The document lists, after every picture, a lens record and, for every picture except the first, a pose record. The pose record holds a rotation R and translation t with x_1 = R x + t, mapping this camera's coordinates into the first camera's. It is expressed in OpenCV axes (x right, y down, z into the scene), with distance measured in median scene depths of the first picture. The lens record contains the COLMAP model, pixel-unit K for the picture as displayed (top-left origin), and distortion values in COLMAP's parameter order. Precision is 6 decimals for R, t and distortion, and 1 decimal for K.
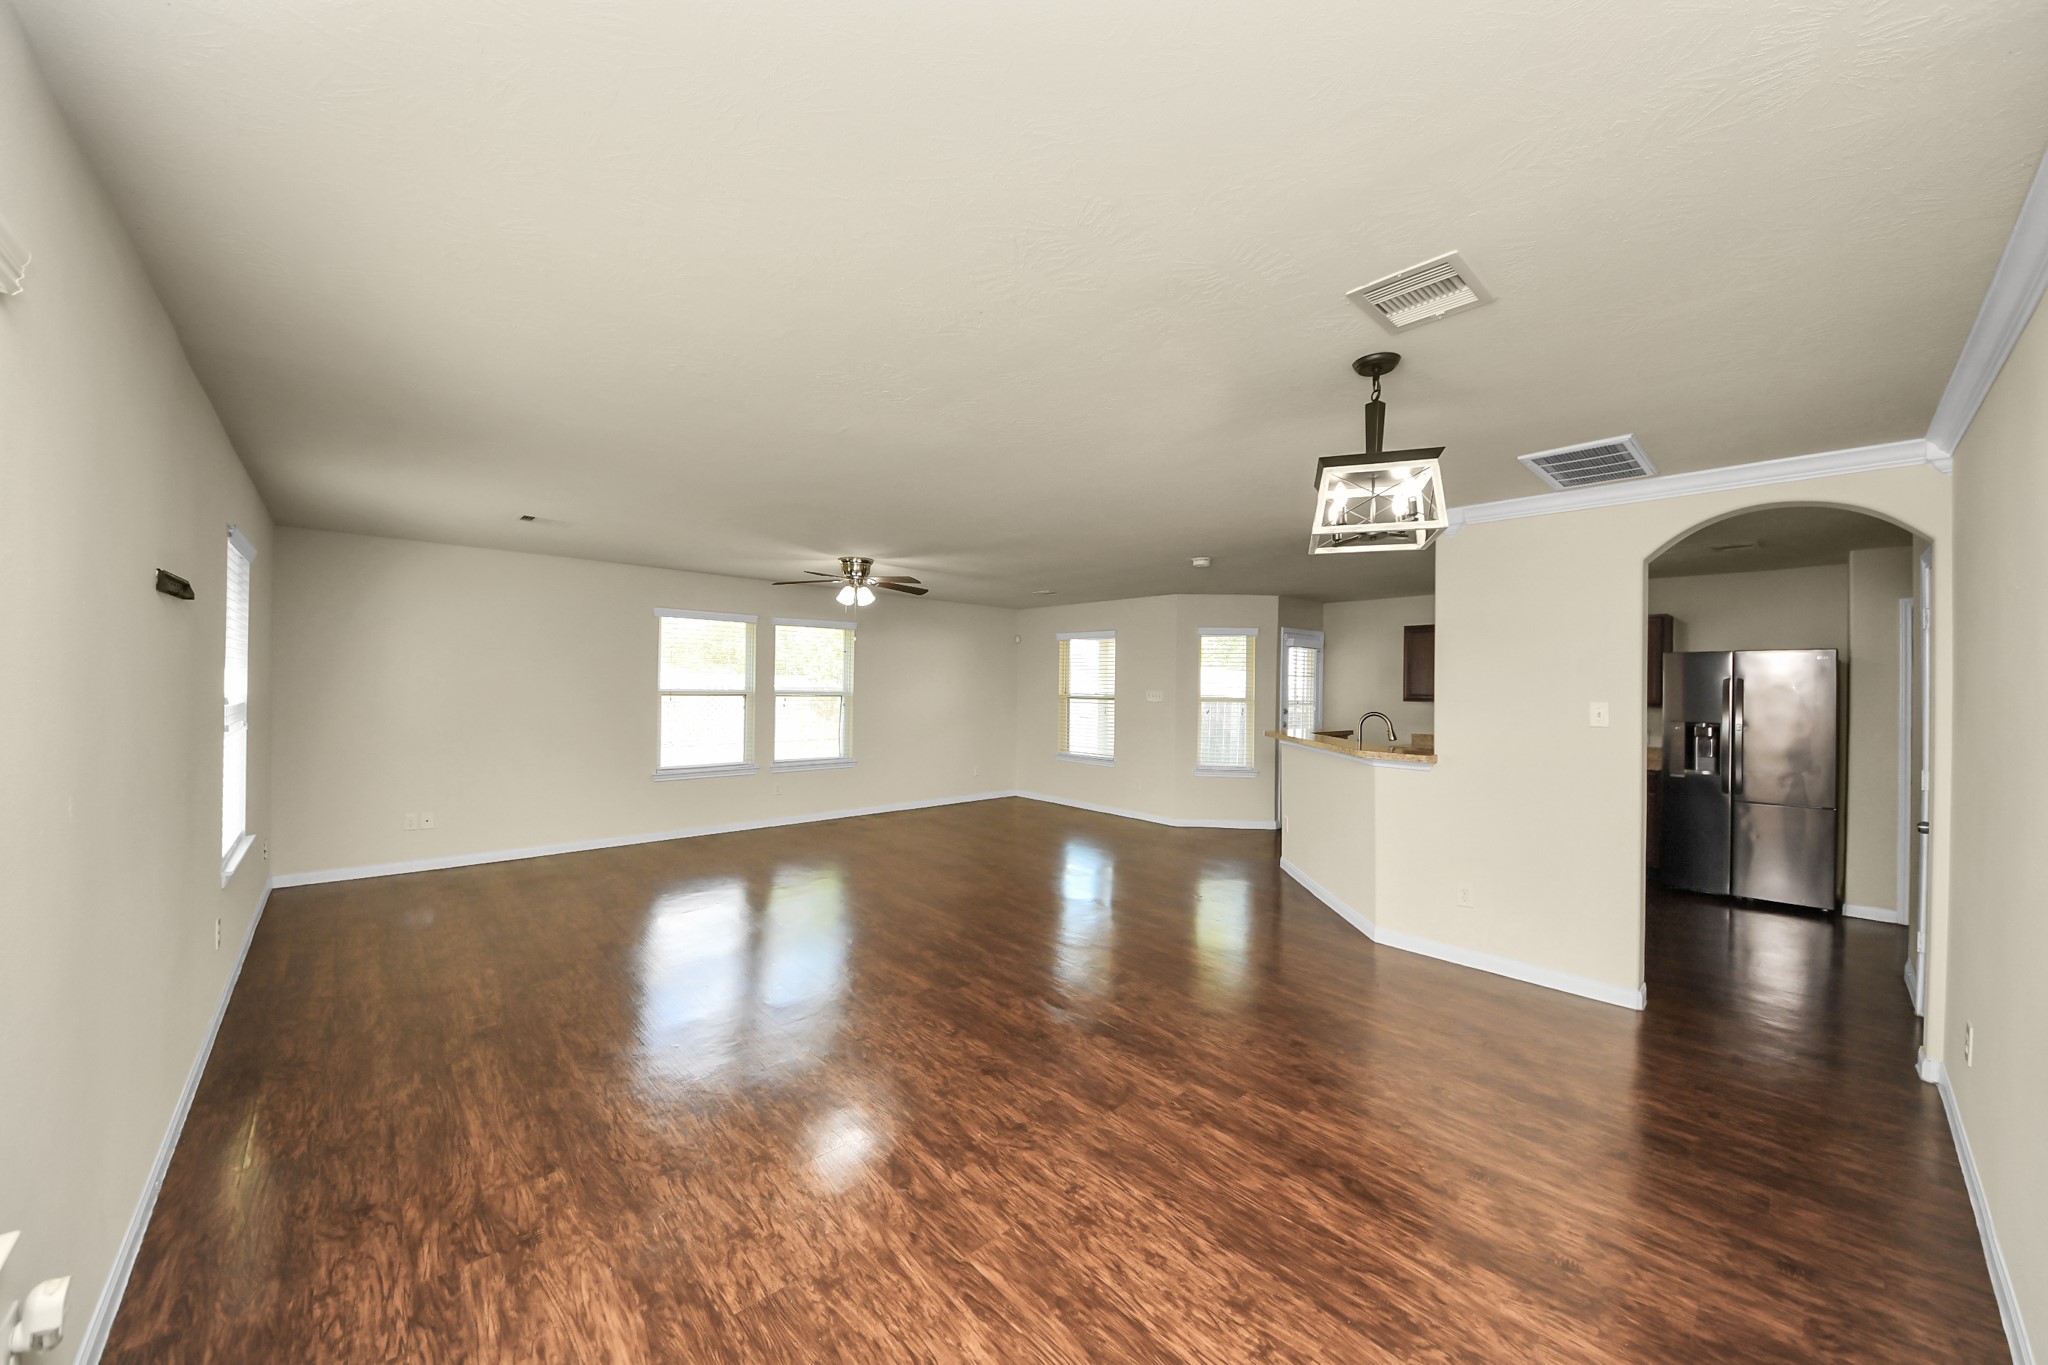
lens RADIAL K [[742.6, 0, 1022.6], [0, 742.6, 677.3], [0, 0, 1]] dist [0.048849, -0.026260]
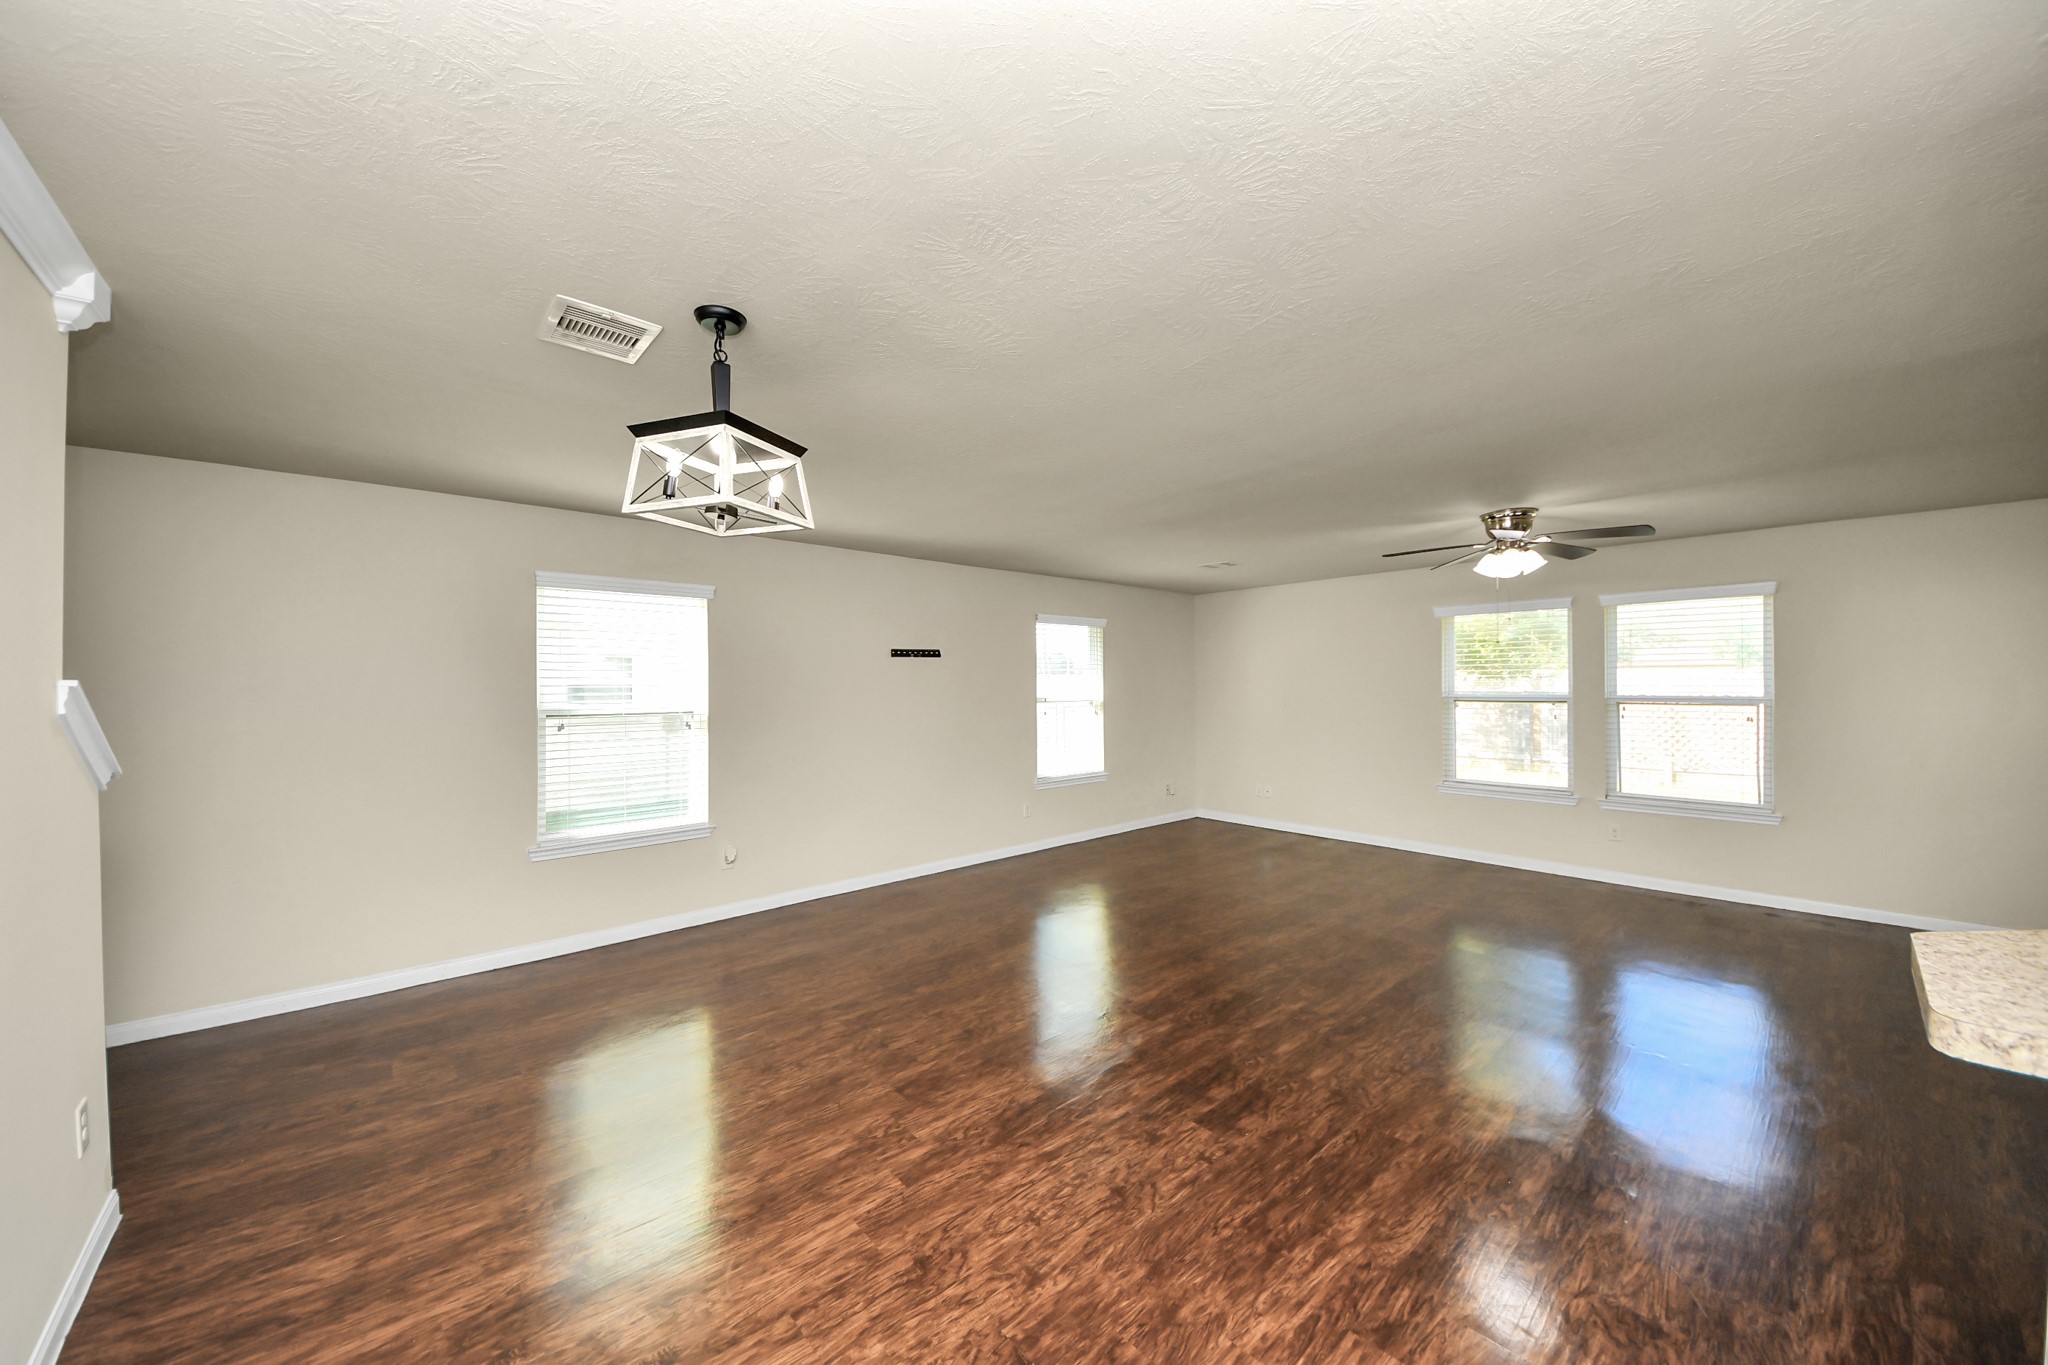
lens RADIAL K [[747.1, 0, 1017.4], [0, 747.1, 717.5], [0, 0, 1]] dist [0.037778, -0.019194]
pose [[-0.046691, 0.030221, -0.998452, 1.079088], [0.013230, 0.999473, 0.029633, 0.020939], [0.998822, -0.011826, -0.047066, 1.149390]]
